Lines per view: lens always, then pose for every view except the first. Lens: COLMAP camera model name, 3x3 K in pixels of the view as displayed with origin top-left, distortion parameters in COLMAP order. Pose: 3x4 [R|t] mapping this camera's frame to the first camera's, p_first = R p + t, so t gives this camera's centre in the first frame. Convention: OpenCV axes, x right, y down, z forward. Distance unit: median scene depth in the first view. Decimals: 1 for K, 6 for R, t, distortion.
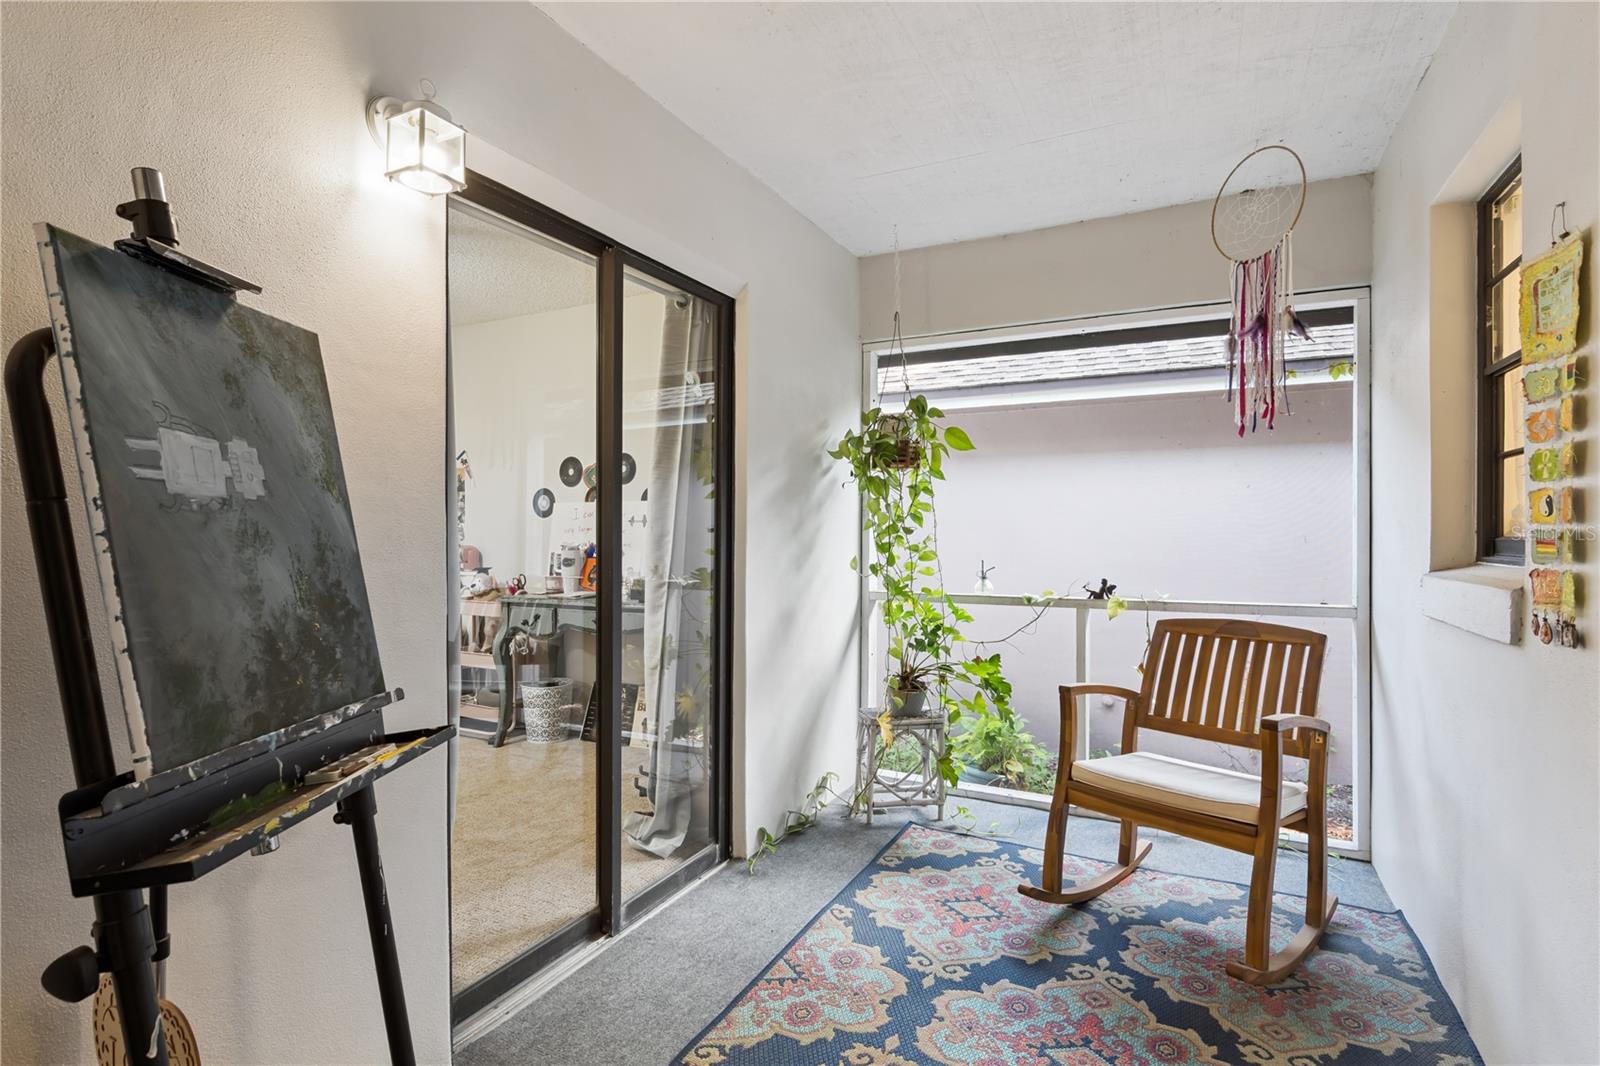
lens RADIAL K [[771.0, 0, 797.4], [0, 771.0, 526.4], [0, 0, 1]] dist [-0.013933, 0.000240]
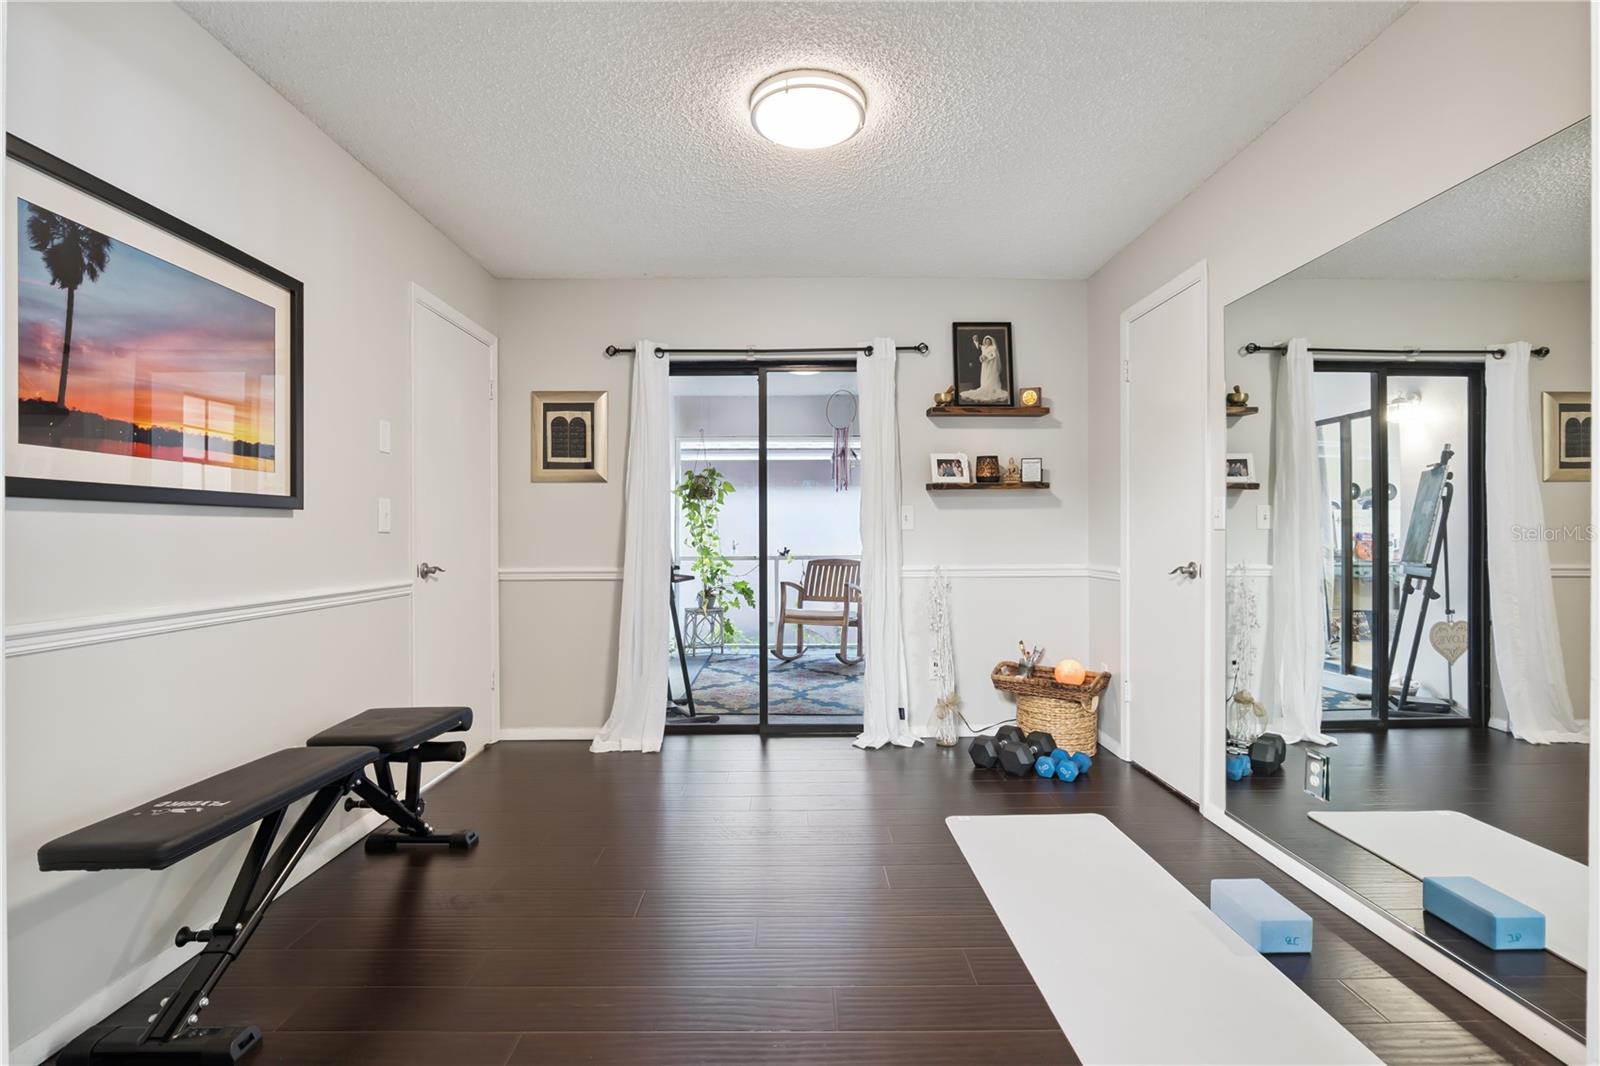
lens RADIAL K [[744.1, 0, 801.1], [0, 744.1, 528.0], [0, 0, 1]] dist [-0.025629, 0.007339]
pose [[0.872150, 0.003689, 0.489225, -0.690617], [-0.001771, 0.999989, -0.004384, 0.018325], [-0.489235, 0.002957, 0.872147, -1.041098]]
